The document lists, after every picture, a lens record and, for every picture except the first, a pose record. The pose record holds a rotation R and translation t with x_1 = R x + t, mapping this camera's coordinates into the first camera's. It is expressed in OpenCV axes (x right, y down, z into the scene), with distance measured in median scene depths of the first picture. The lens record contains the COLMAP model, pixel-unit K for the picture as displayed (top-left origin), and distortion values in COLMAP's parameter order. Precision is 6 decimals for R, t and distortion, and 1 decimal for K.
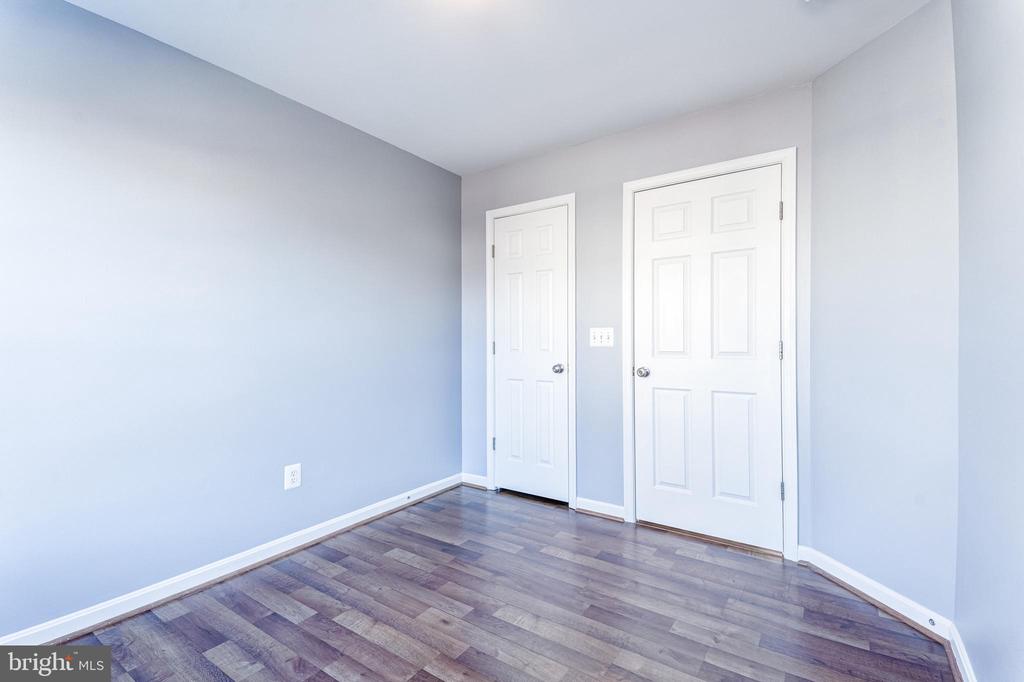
lens RADIAL K [[459.7, 0, 515.3], [0, 459.7, 343.7], [0, 0, 1]] dist [0.062329, -0.040798]
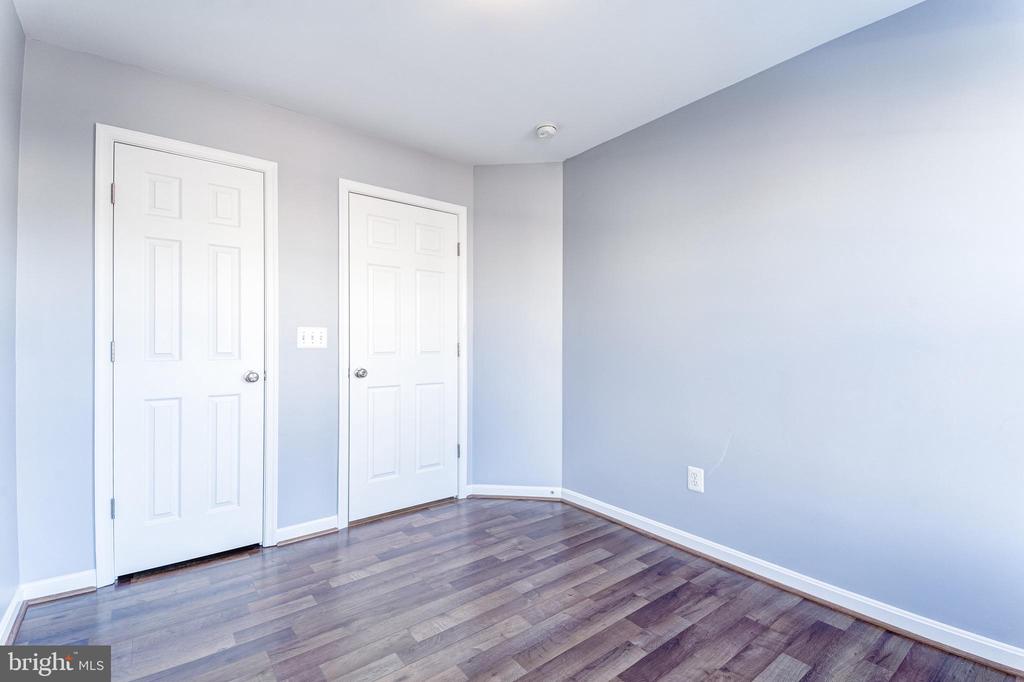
lens RADIAL K [[459.7, 0, 515.3], [0, 459.7, 343.7], [0, 0, 1]] dist [0.062329, -0.040798]
pose [[0.295018, 0.004127, 0.955483, -0.580512], [0.001622, 0.999987, -0.004820, 0.002916], [-0.955490, 0.002971, 0.295008, 0.365805]]
